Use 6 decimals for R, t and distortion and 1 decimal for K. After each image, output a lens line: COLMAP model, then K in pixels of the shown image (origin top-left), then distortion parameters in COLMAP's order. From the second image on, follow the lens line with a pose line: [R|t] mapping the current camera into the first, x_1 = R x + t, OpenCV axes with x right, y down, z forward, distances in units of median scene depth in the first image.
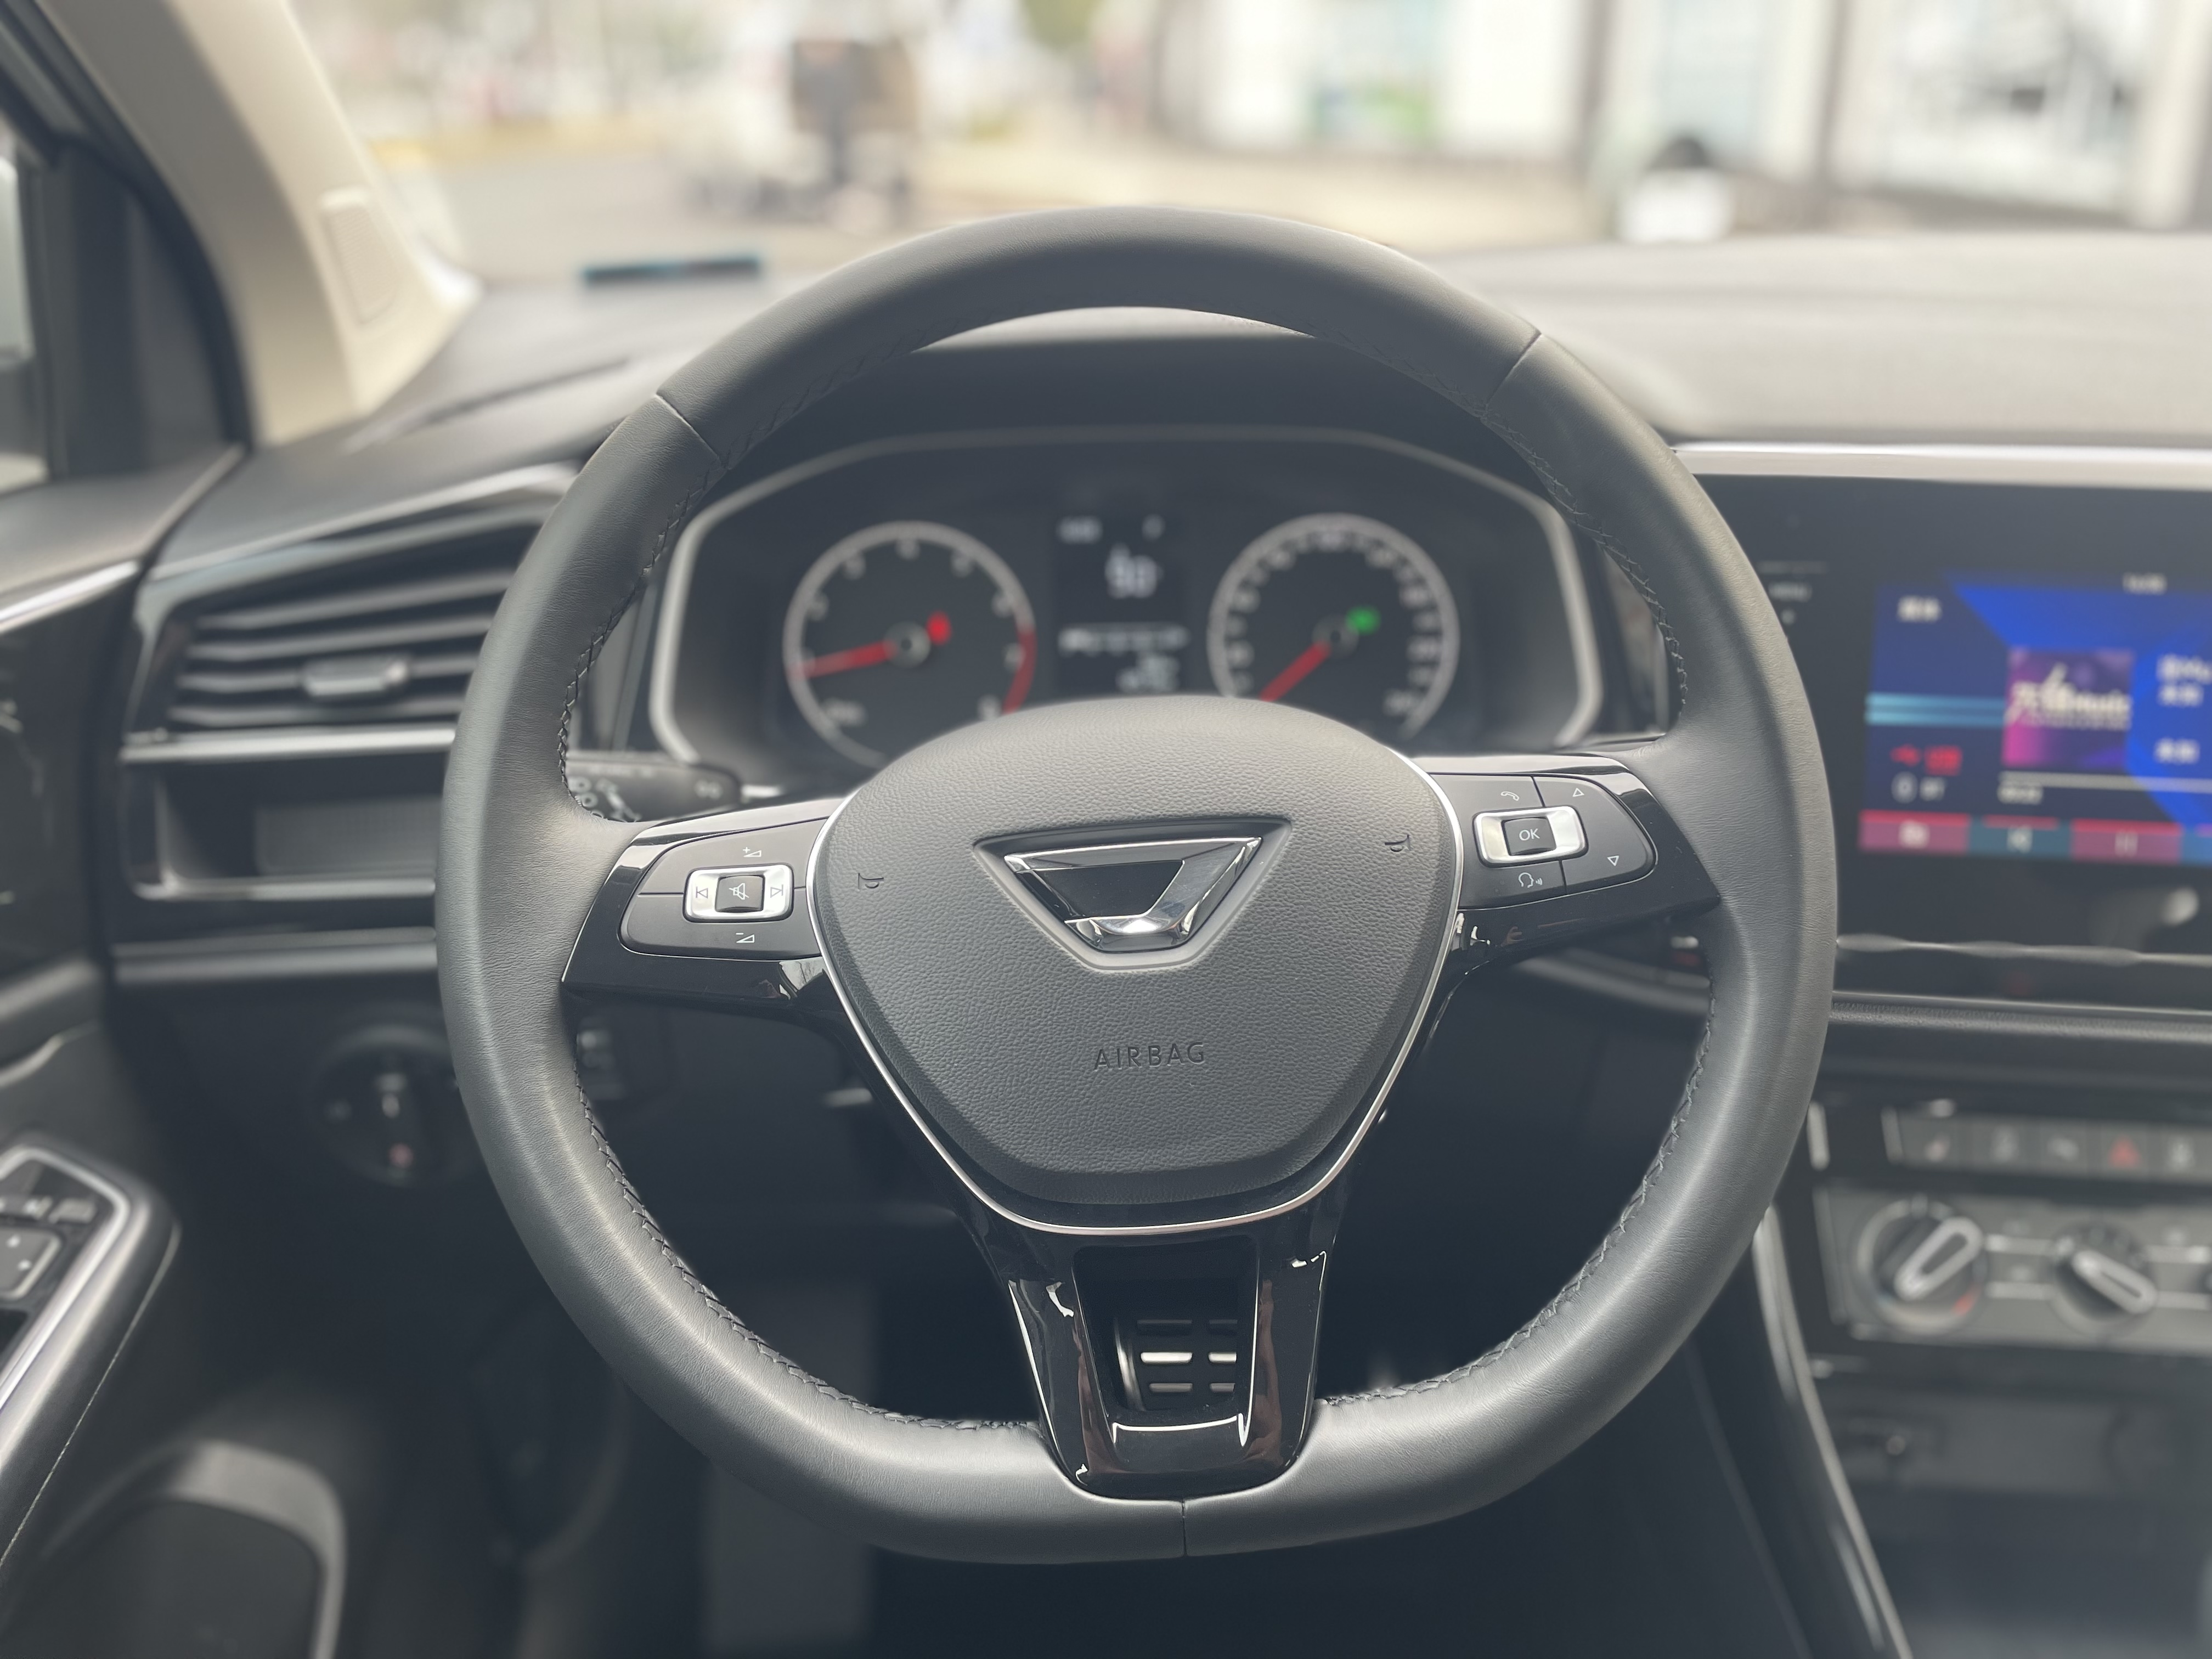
lens RADIAL K [[1683.4, 0, 1108.6], [0, 1683.4, 816.1], [0, 0, 1]] dist [0.091121, -0.128025]
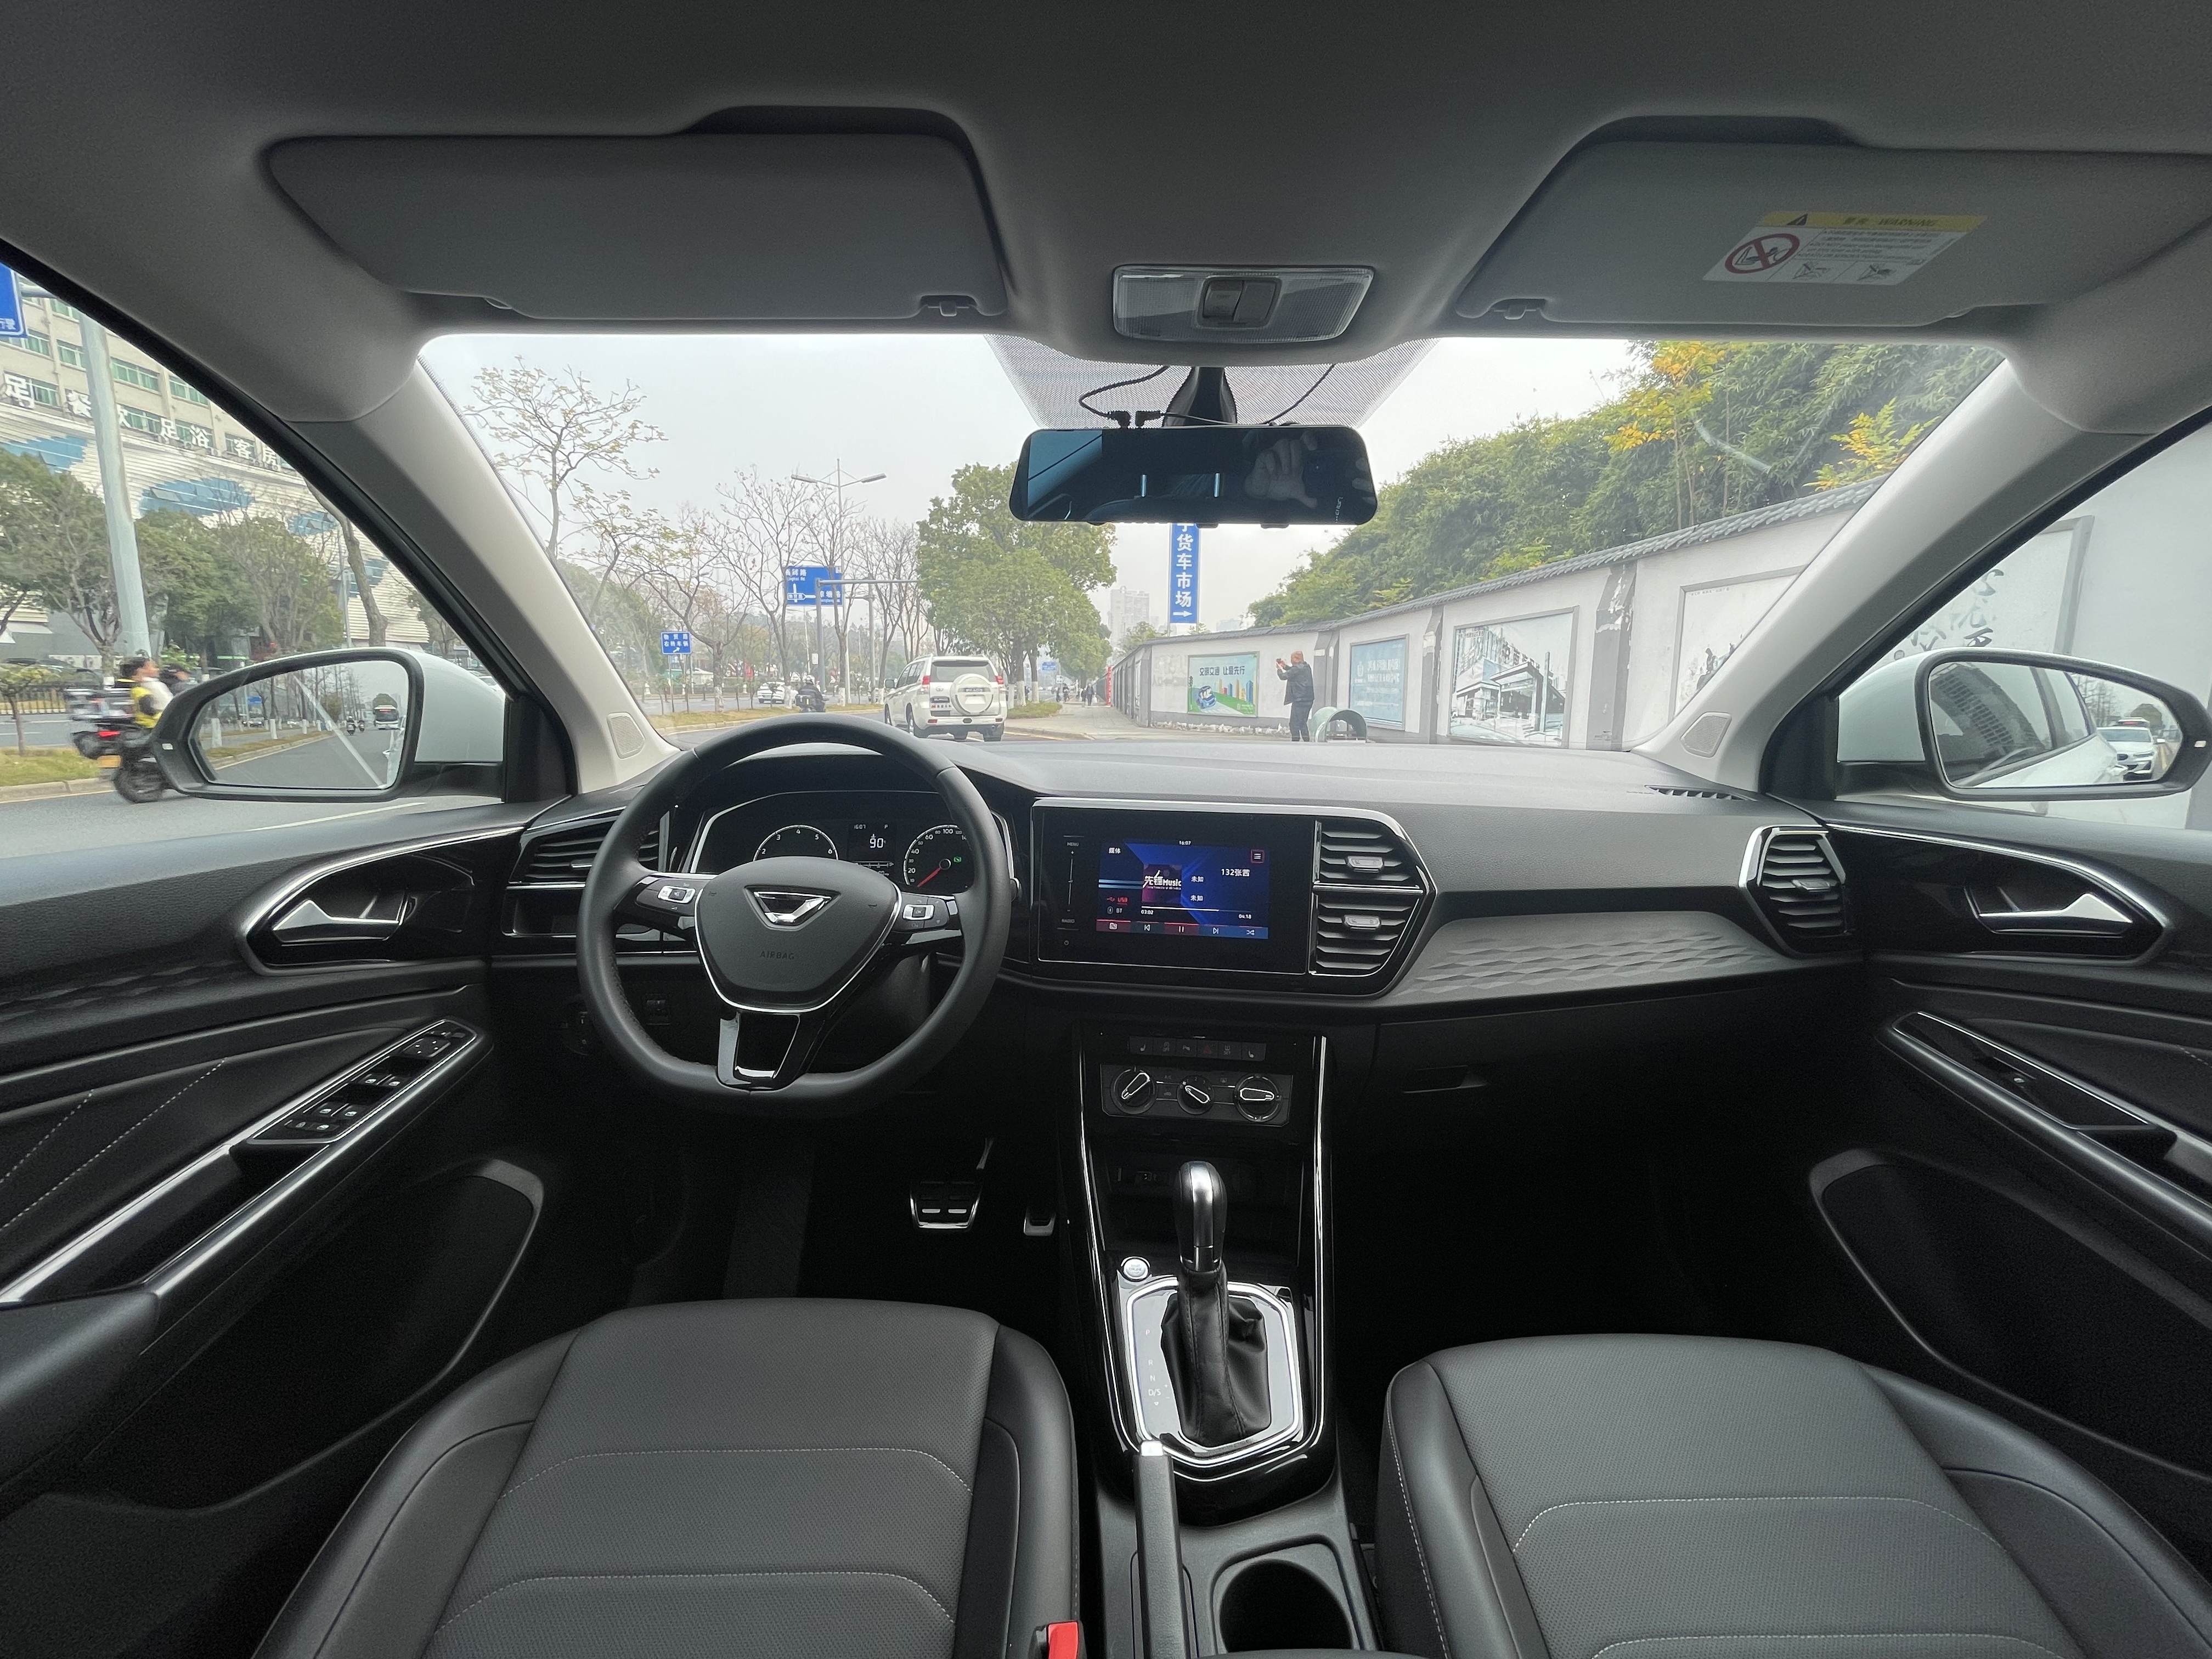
lens RADIAL K [[898.0, 0, 1106.0], [0, 898.0, 829.5], [0, 0, 1]] dist [-0.009179, 0.004082]
pose [[0.999829, 0.018292, 0.002793, 0.451009], [-0.017036, 0.968857, -0.247033, 0.229921], [-0.007225, 0.246943, 0.969003, -0.529135]]
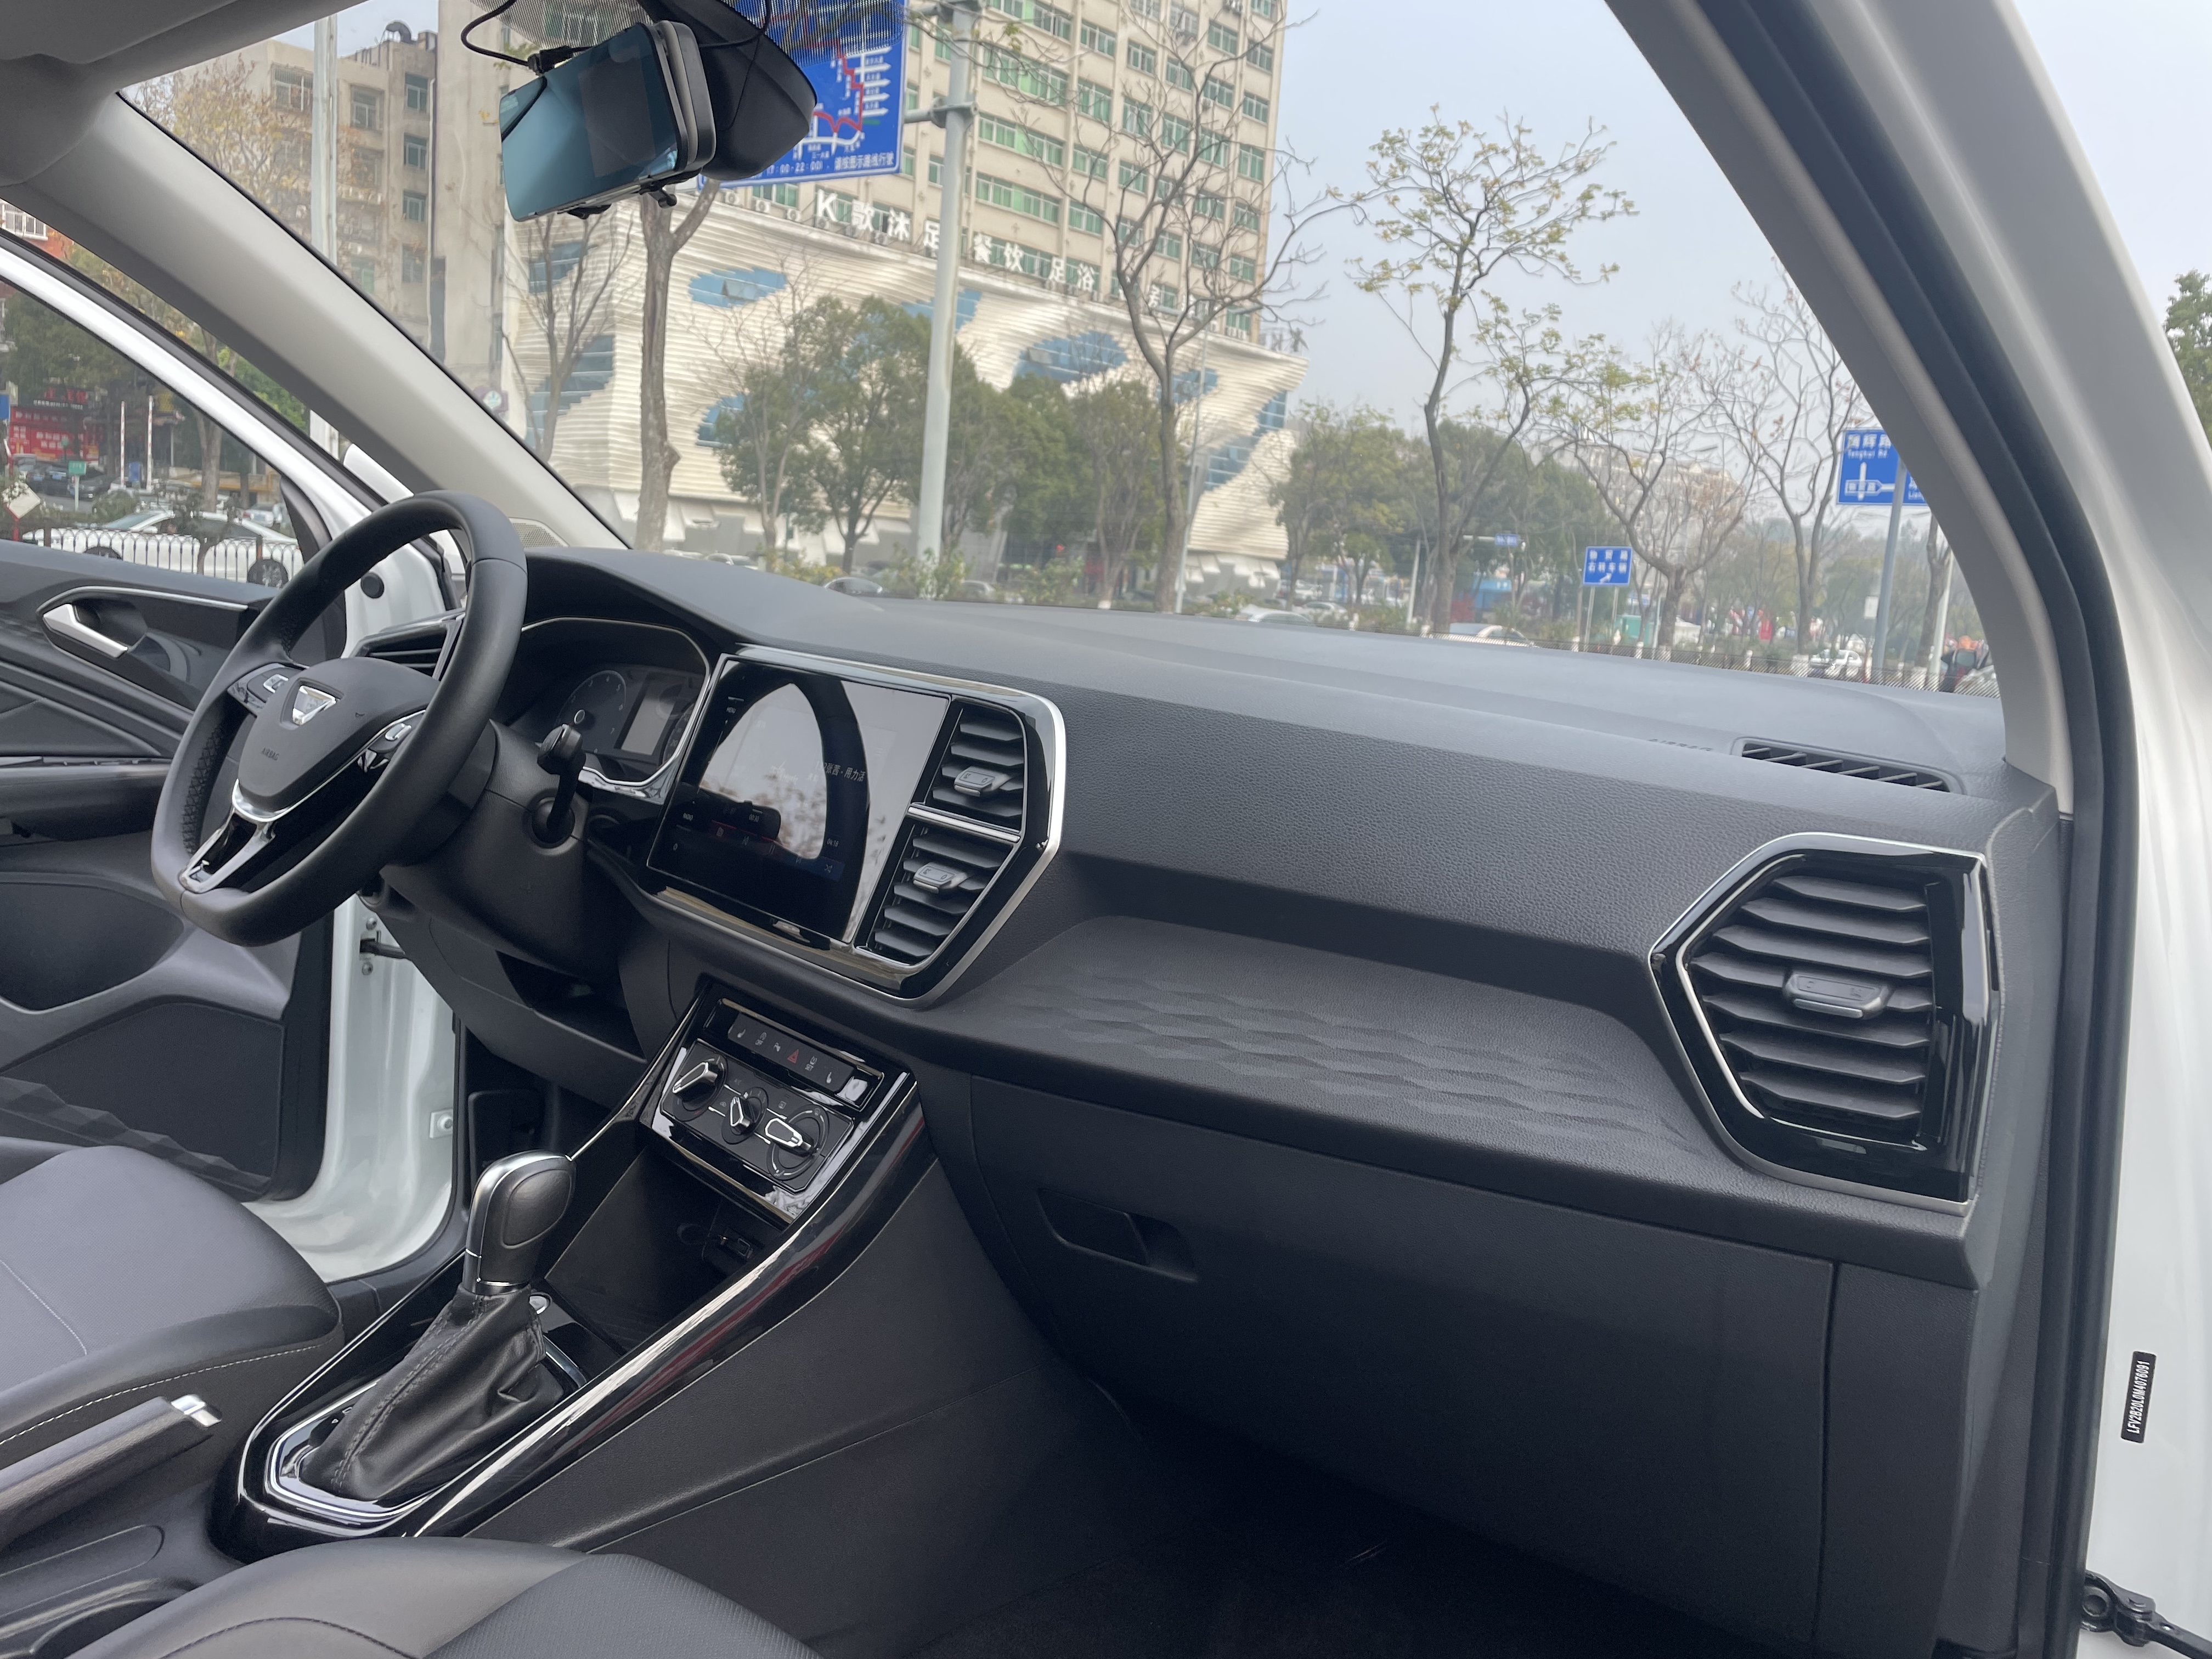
lens RADIAL K [[1683.4, 0, 1108.6], [0, 1683.4, 816.1], [0, 0, 1]] dist [0.091121, -0.128025]
pose [[0.731264, 0.149110, -0.665597, 2.042664], [-0.343787, 0.923375, -0.170847, 0.162743], [0.589121, 0.353758, 0.726493, -0.118900]]
